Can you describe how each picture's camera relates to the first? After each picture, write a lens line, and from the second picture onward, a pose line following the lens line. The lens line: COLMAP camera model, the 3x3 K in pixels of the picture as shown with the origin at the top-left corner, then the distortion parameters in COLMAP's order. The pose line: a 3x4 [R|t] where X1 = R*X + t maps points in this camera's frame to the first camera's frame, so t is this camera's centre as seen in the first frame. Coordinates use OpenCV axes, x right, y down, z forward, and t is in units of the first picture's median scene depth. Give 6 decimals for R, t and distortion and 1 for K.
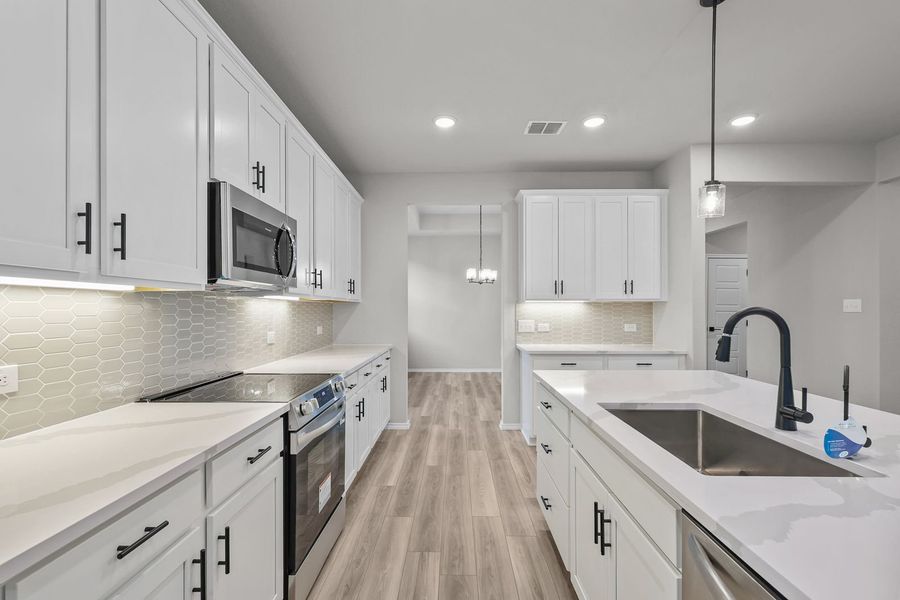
lens RADIAL K [[421.0, 0, 443.8], [0, 421.0, 303.7], [0, 0, 1]] dist [0.002094, -0.000078]
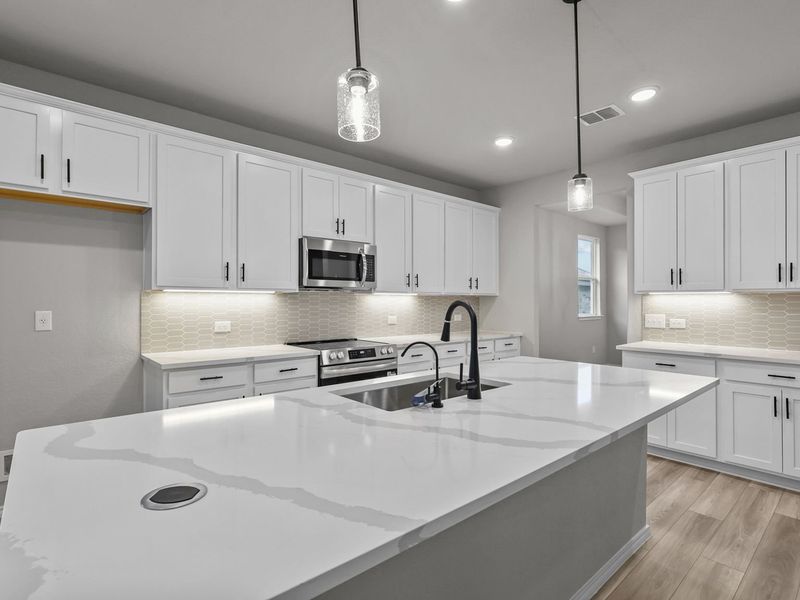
lens RADIAL K [[414.0, 0, 394.1], [0, 414.0, 303.2], [0, 0, 1]] dist [-0.001757, 0.000888]
pose [[0.668568, 0.005395, -0.743631, 0.647244], [0.007165, 0.999881, 0.013697, -0.000978], [0.743616, -0.014486, 0.668450, 0.002295]]
